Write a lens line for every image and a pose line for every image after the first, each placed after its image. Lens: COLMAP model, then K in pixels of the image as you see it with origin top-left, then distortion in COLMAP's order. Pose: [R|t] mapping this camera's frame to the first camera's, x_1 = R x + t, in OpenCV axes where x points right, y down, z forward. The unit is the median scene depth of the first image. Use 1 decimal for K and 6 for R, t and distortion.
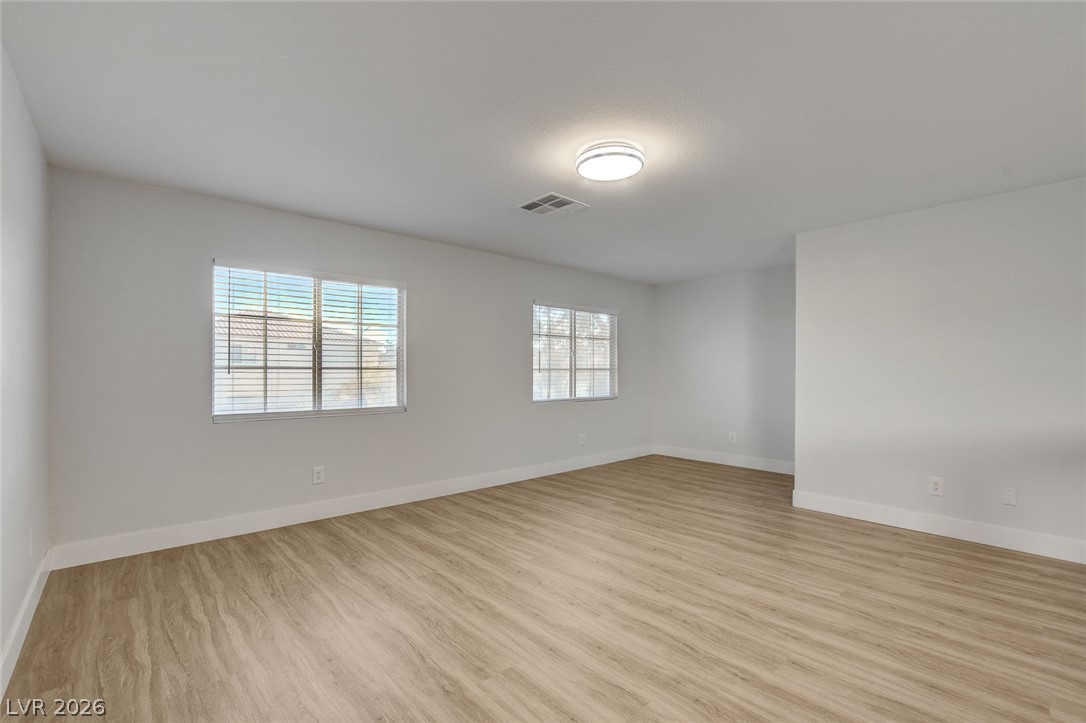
lens RADIAL K [[475.7, 0, 540.8], [0, 475.7, 364.9], [0, 0, 1]] dist [-0.019907, 0.001000]
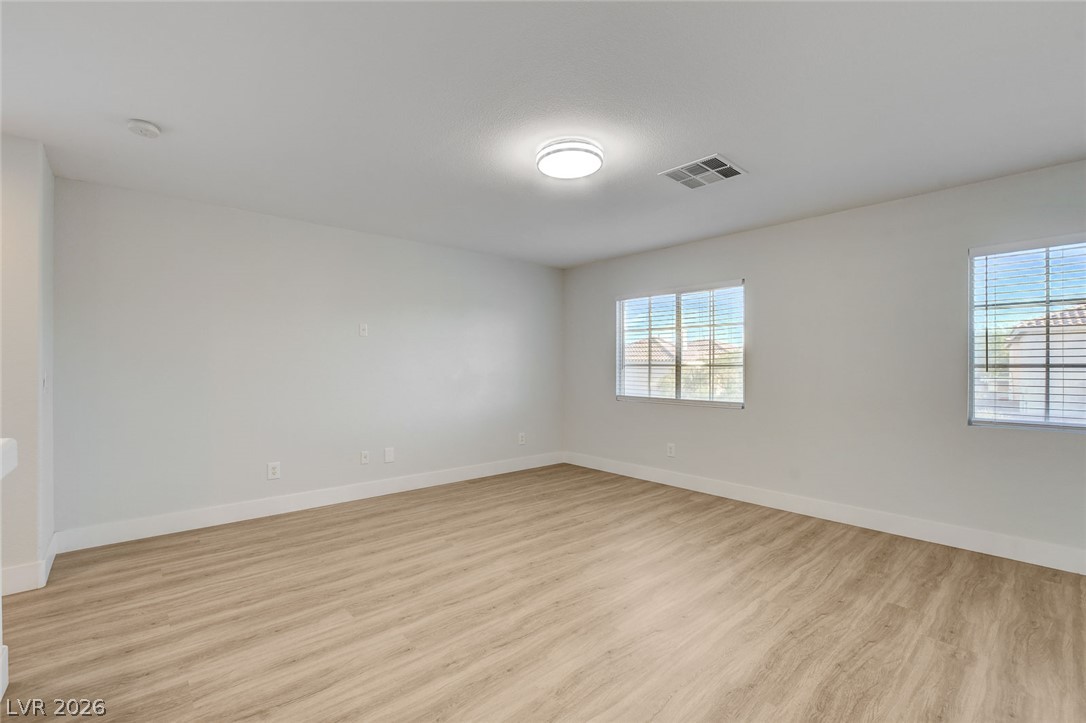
lens RADIAL K [[475.7, 0, 540.8], [0, 475.7, 364.9], [0, 0, 1]] dist [-0.019907, 0.001000]
pose [[-0.011303, -0.006258, -0.999917, 0.794035], [0.008714, 0.999942, -0.006356, 0.010053], [0.999898, -0.008785, -0.011248, 0.659718]]
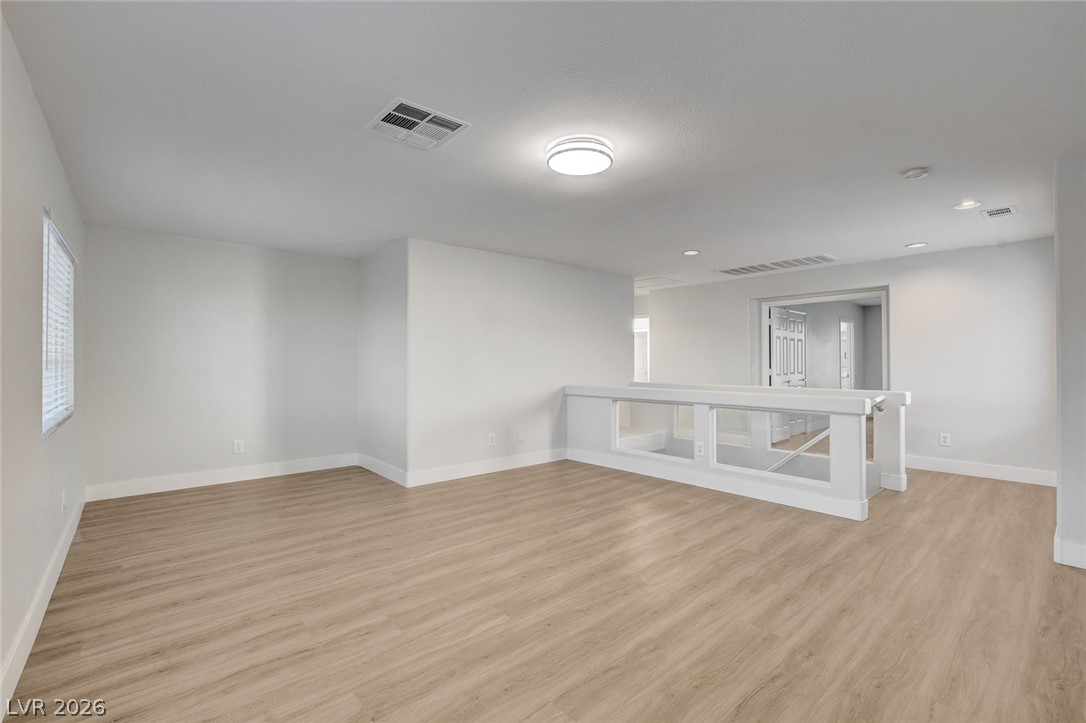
lens RADIAL K [[475.7, 0, 540.8], [0, 475.7, 364.9], [0, 0, 1]] dist [-0.019907, 0.001000]
pose [[0.020268, -0.007029, 0.999770, -0.596244], [-0.010150, 0.999922, 0.007236, 0.007334], [-0.999743, -0.010295, 0.020195, 0.738357]]
